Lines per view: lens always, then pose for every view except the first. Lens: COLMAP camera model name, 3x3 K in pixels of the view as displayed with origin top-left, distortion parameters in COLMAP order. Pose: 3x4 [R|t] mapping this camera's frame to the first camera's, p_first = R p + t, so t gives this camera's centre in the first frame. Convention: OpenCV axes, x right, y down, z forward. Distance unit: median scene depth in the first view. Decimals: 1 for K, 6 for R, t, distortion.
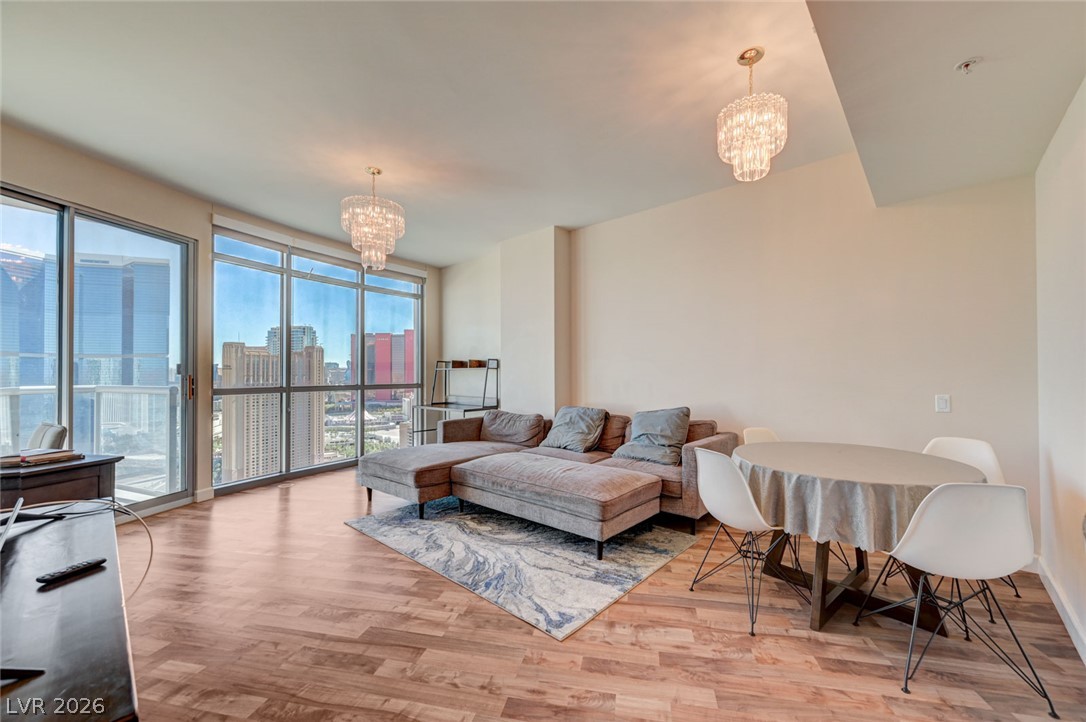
lens RADIAL K [[424.3, 0, 549.5], [0, 424.3, 370.9], [0, 0, 1]] dist [0.003123, -0.000088]
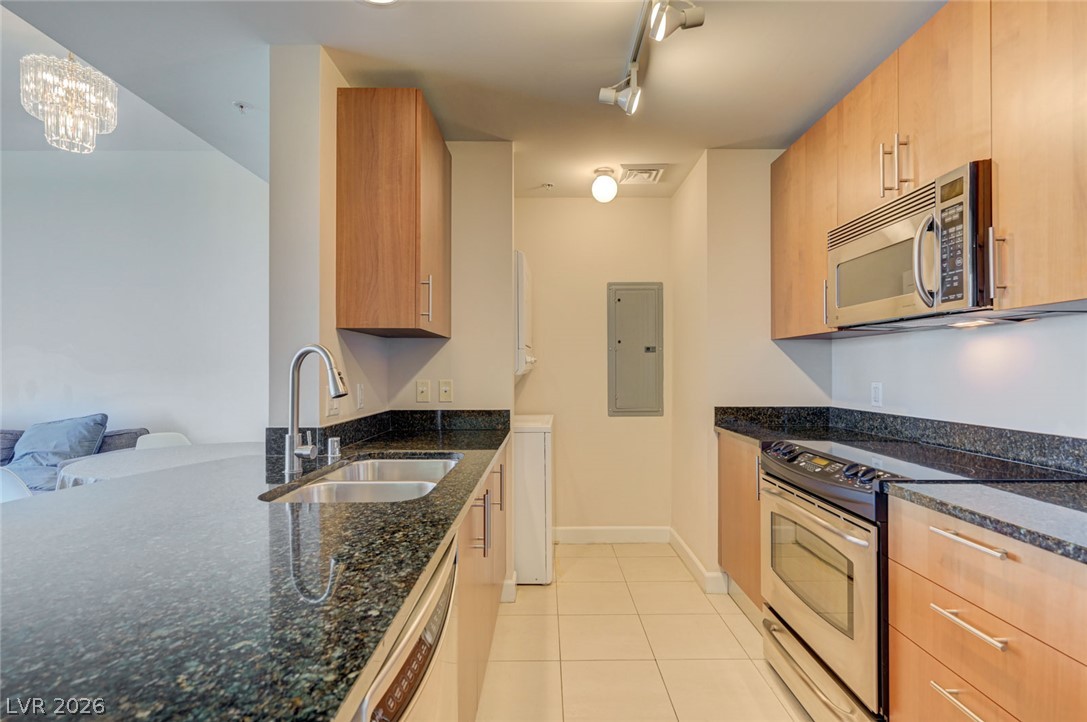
lens RADIAL K [[522.7, 0, 546.2], [0, 522.7, 369.5], [0, 0, 1]] dist [-0.002912, 0.001414]
pose [[0.738052, 0.005204, 0.674724, 0.457875], [-0.009330, 0.999953, 0.002493, -0.009557], [-0.674680, -0.008135, 0.738066, -0.434891]]
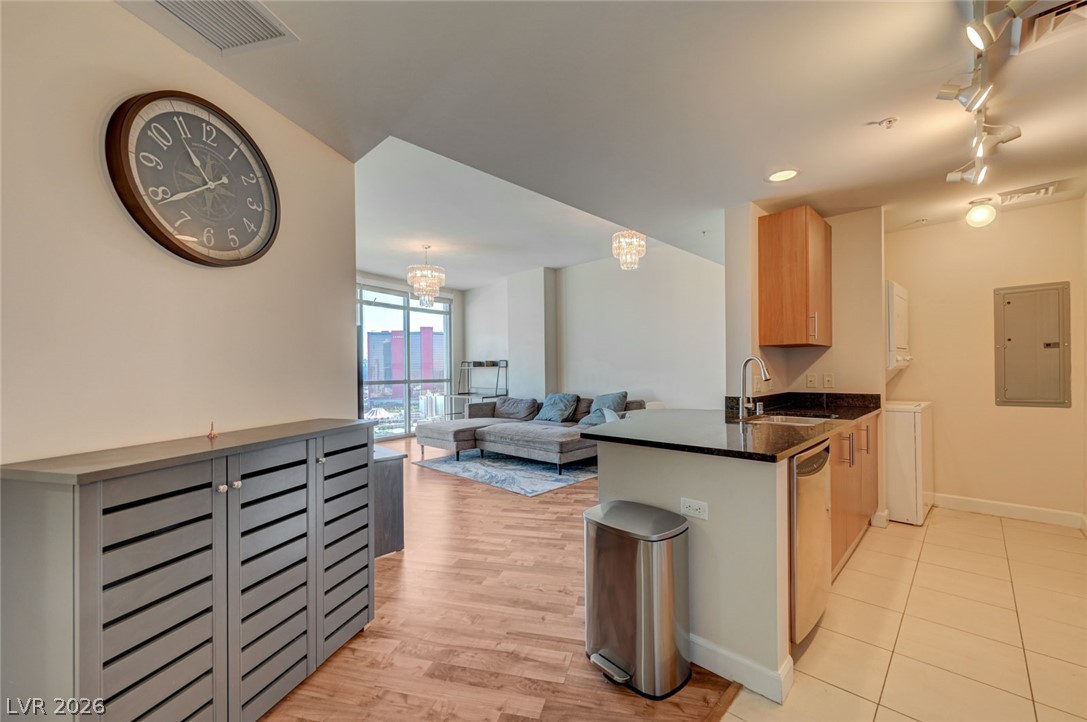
lens RADIAL K [[424.7, 0, 551.5], [0, 424.7, 374.0], [0, 0, 1]] dist [0.003123, -0.000088]
pose [[0.999414, -0.007640, -0.033371, 0.172982], [0.008166, 0.999844, 0.015645, -0.010100], [0.033246, -0.015909, 0.999321, -0.924684]]
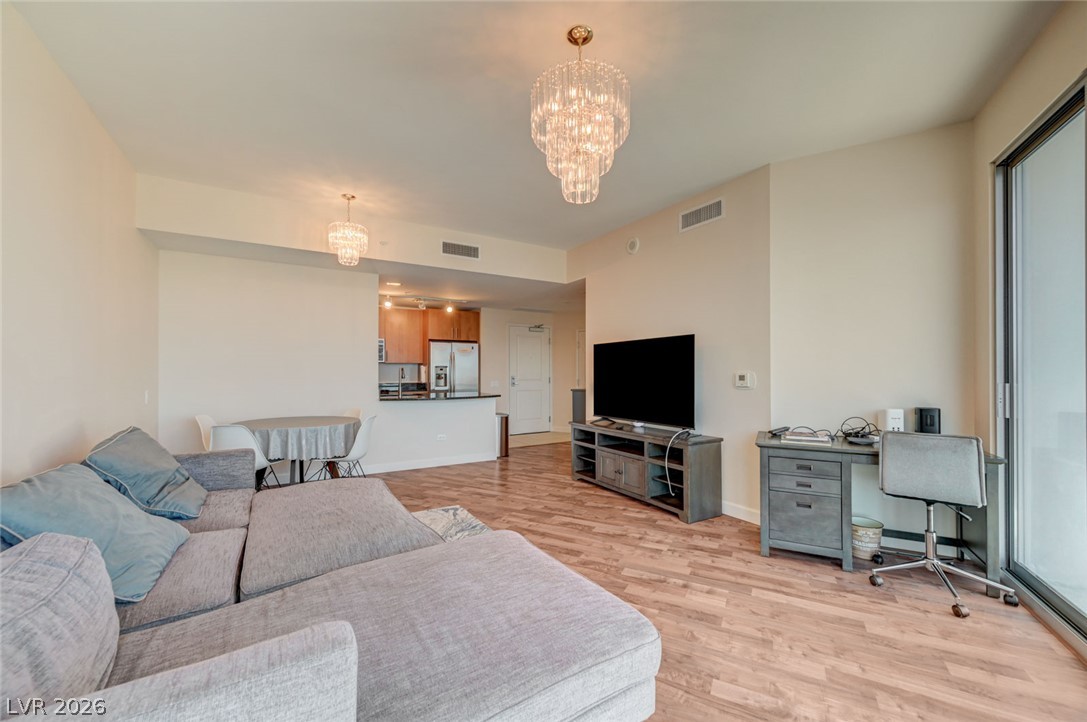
lens RADIAL K [[424.7, 0, 554.9], [0, 424.7, 372.0], [0, 0, 1]] dist [0.003123, -0.000088]
pose [[-0.962621, 0.005271, 0.270802, -0.797255], [0.002950, 0.999955, -0.008978, 0.018499], [-0.270837, -0.007844, -0.962593, 2.337623]]
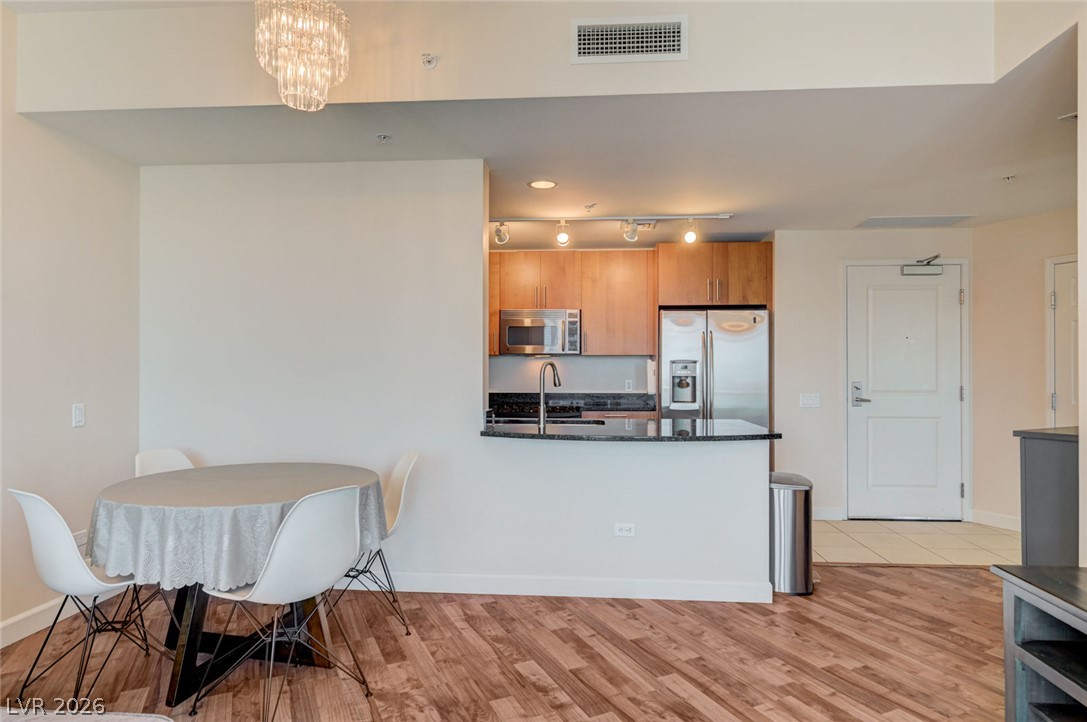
lens RADIAL K [[617.5, 0, 550.5], [0, 617.5, 366.6], [0, 0, 1]] dist [0.000900, 0.002880]
pose [[-0.611688, 0.012532, 0.791000, -0.574465], [-0.003904, 0.999815, -0.018859, 0.009708], [-0.791089, -0.014625, -0.611526, 1.231547]]
